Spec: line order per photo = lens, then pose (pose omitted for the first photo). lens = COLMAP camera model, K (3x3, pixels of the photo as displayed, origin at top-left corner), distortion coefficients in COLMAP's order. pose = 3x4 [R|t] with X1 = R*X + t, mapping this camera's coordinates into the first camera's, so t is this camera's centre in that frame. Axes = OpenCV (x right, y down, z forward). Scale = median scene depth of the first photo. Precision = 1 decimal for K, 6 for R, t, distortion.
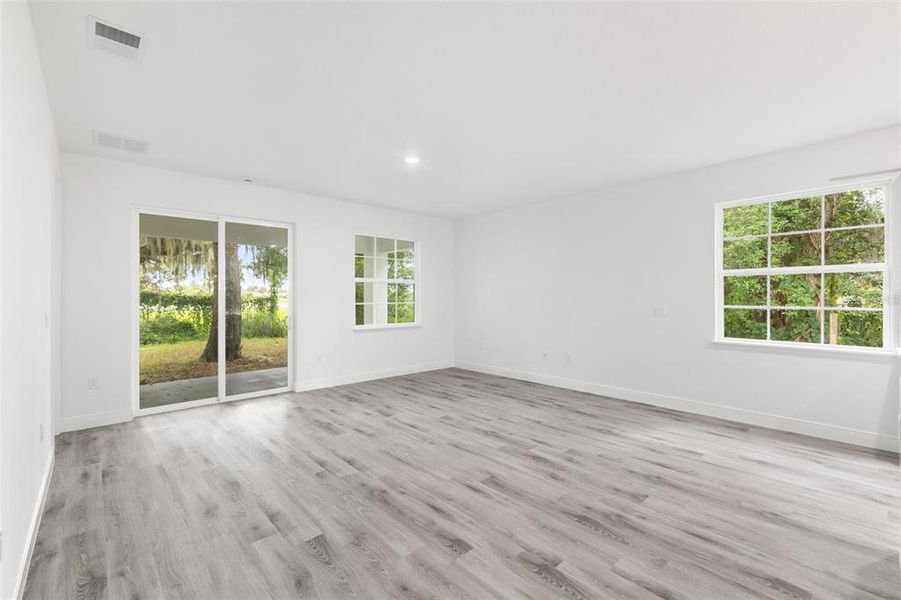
lens RADIAL K [[389.7, 0, 444.9], [0, 389.7, 298.6], [0, 0, 1]] dist [0.019188, -0.006378]
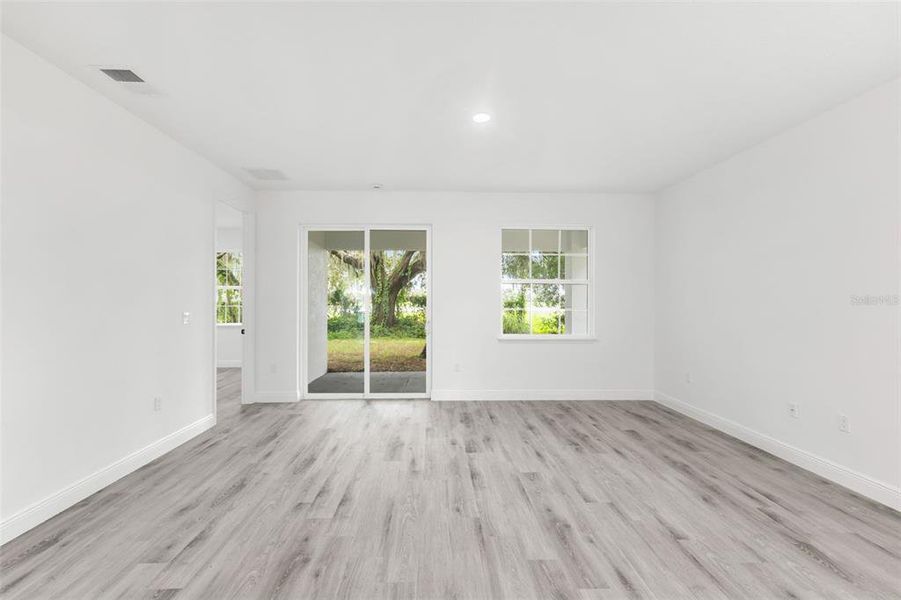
lens RADIAL K [[389.7, 0, 444.9], [0, 389.7, 298.6], [0, 0, 1]] dist [0.019188, -0.006378]
pose [[0.764621, -0.001200, -0.644479, 0.323792], [-0.005532, 0.999949, -0.008425, -0.001095], [0.644456, 0.010007, 0.764576, 0.362361]]
